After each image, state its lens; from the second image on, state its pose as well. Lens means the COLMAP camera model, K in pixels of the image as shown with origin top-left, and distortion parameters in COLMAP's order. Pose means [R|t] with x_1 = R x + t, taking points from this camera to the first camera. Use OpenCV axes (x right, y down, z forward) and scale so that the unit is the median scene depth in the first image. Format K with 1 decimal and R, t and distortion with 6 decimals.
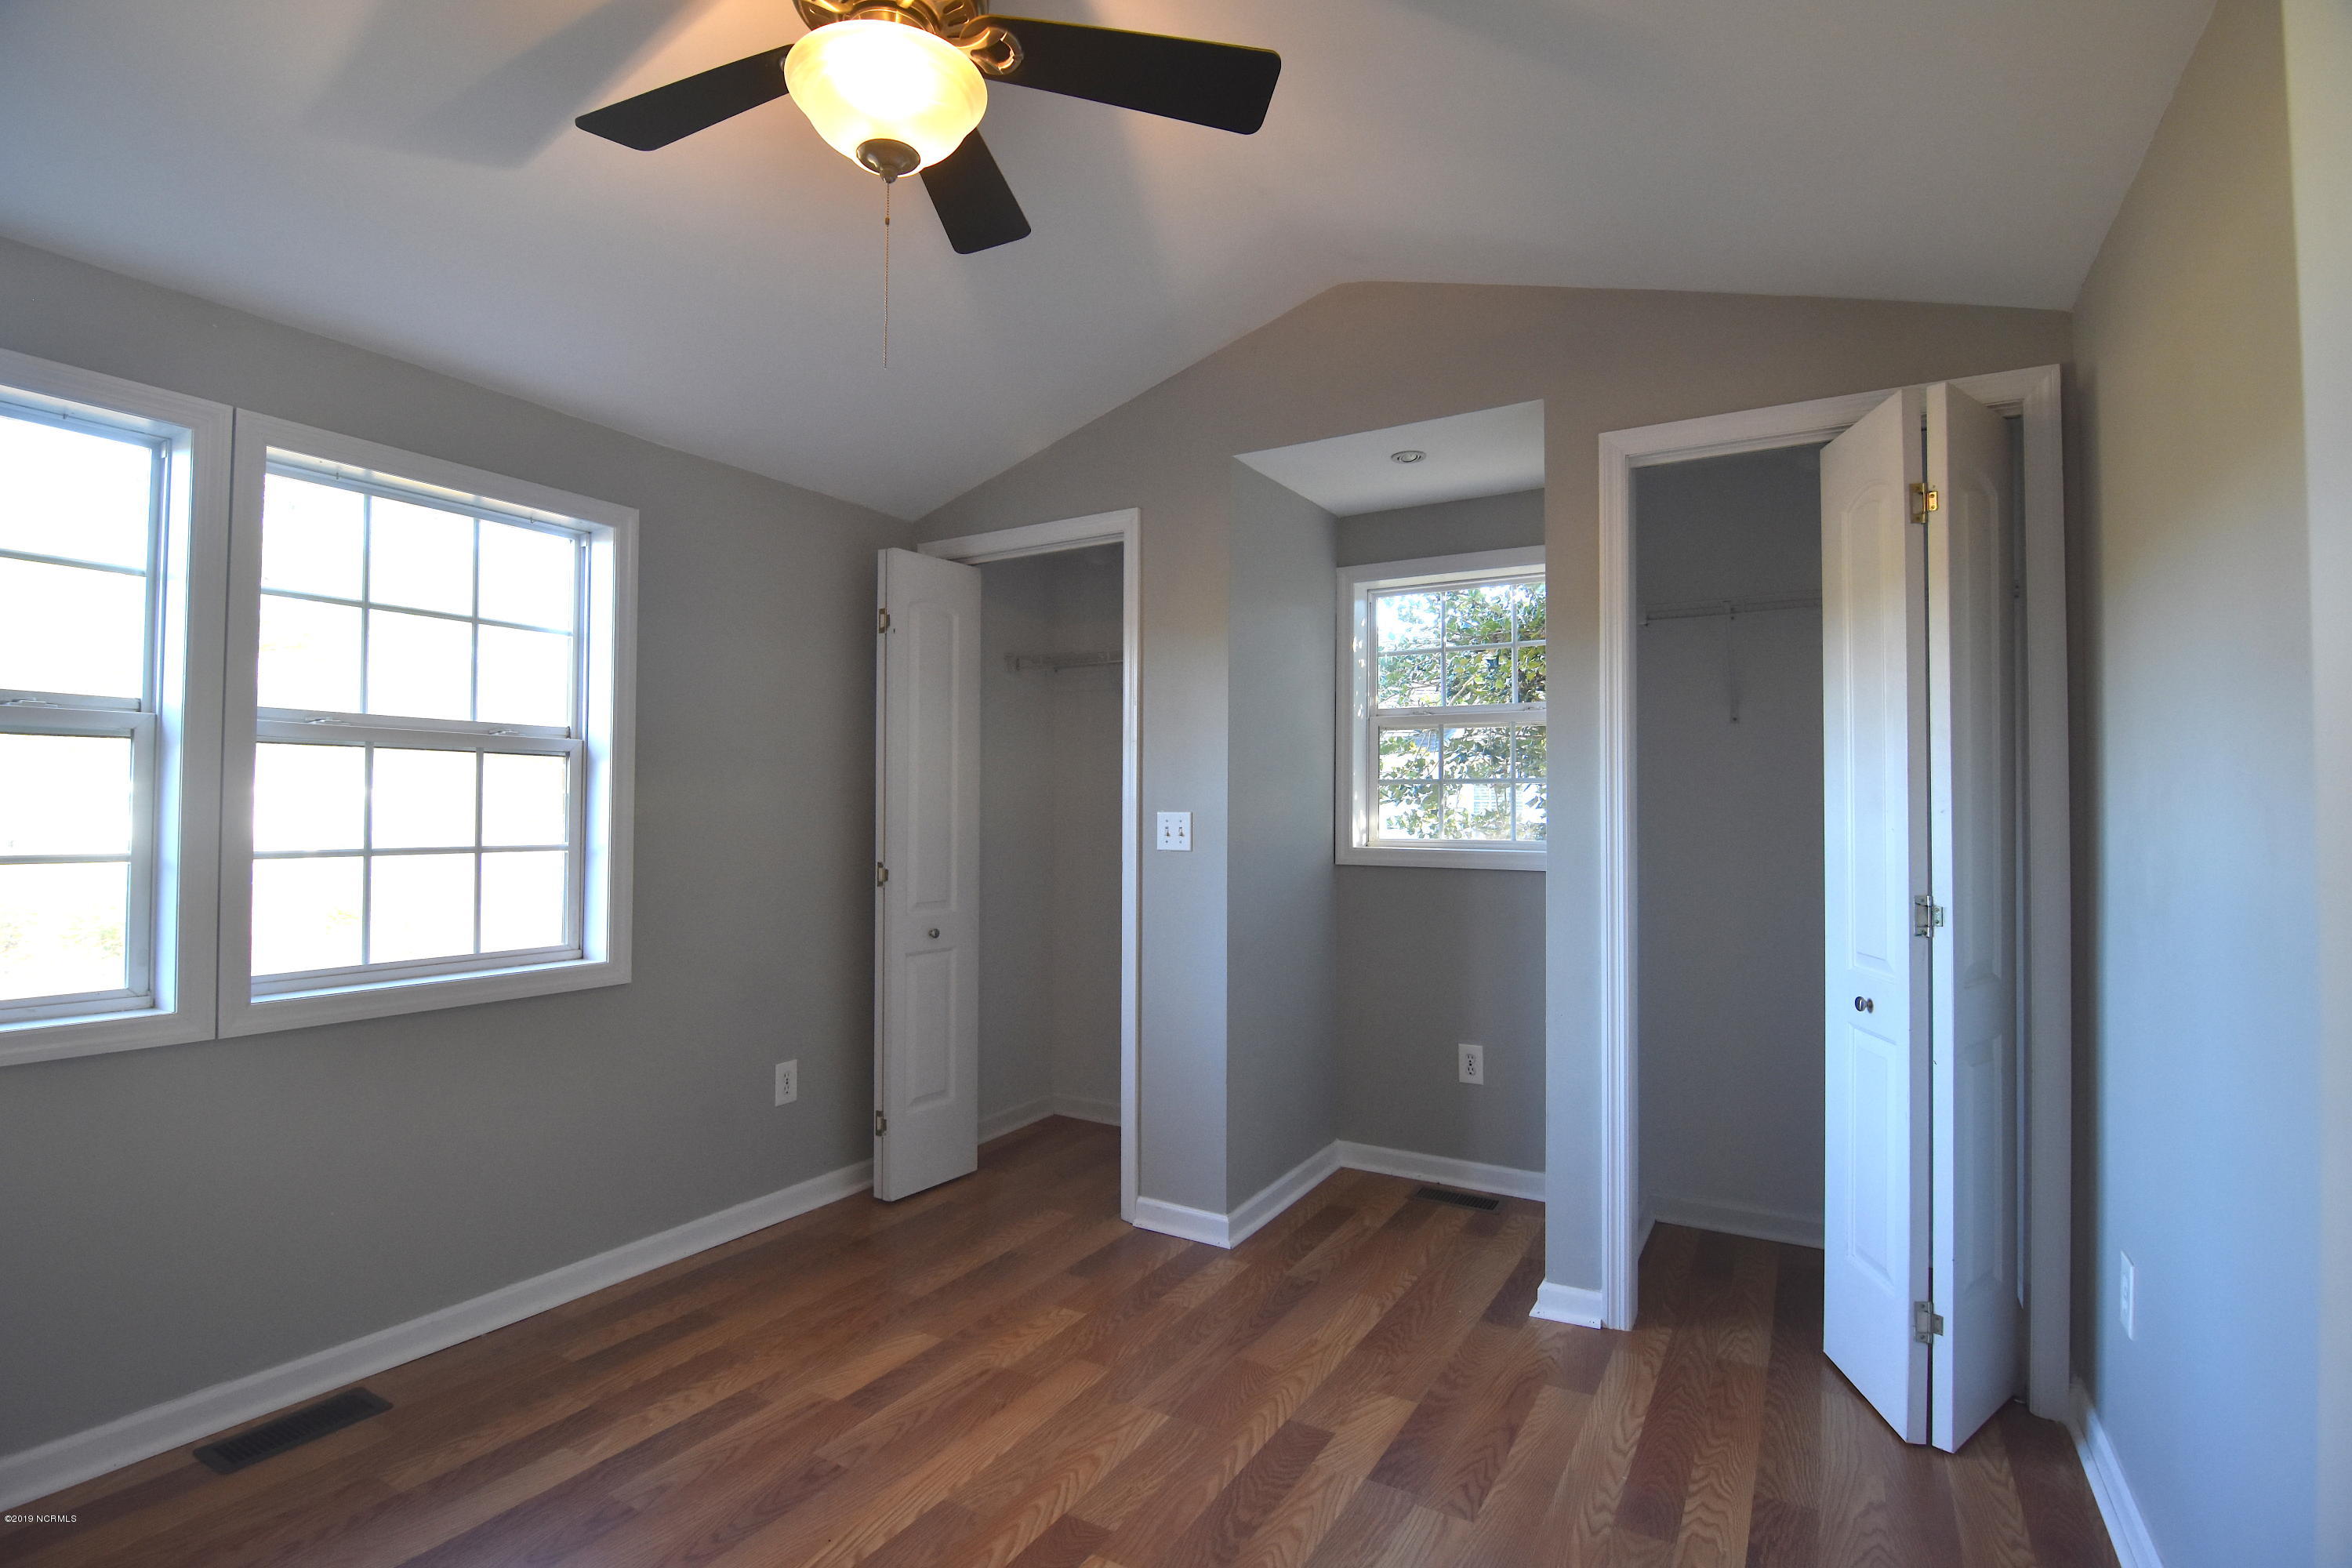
lens RADIAL K [[1128.6, 0, 1173.9], [0, 1128.6, 784.4], [0, 0, 1]] dist [-0.004983, -0.013361]
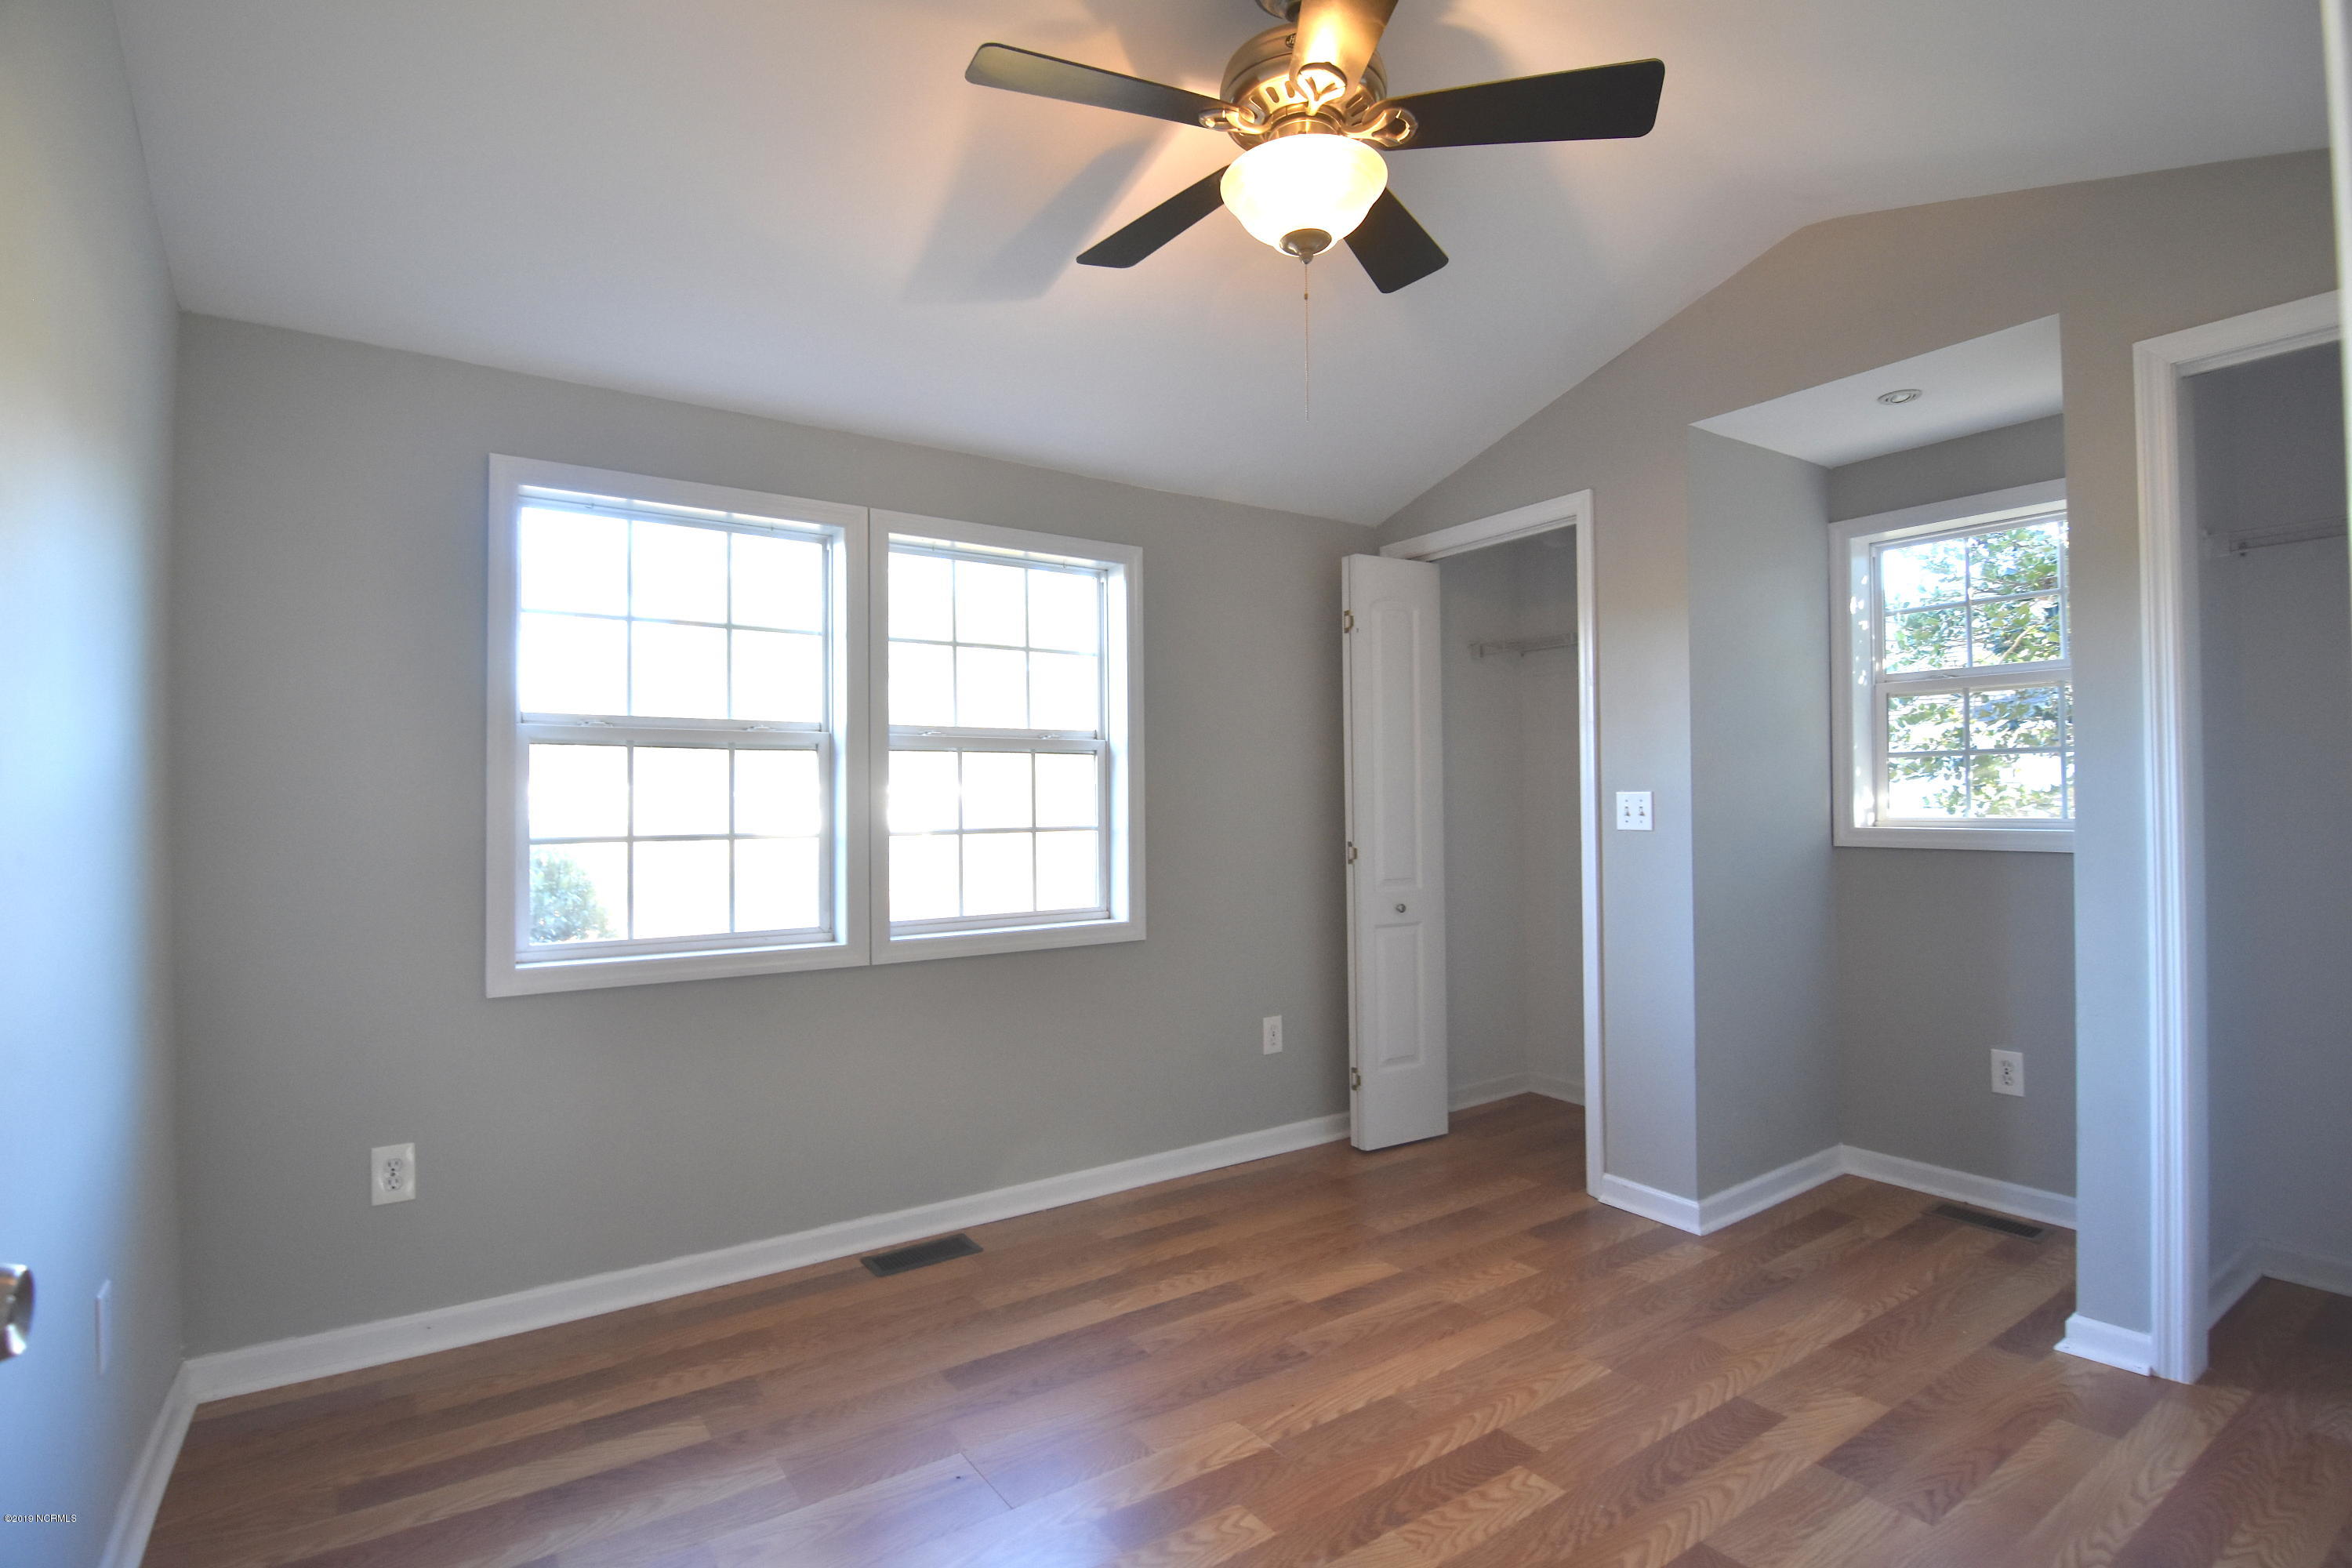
lens RADIAL K [[1128.6, 0, 1173.9], [0, 1128.6, 784.4], [0, 0, 1]] dist [-0.004983, -0.013361]
pose [[0.904734, -0.019348, -0.425536, 0.067644], [0.024171, 0.999690, 0.005938, 0.003003], [0.425290, -0.015658, 0.904922, -0.085138]]
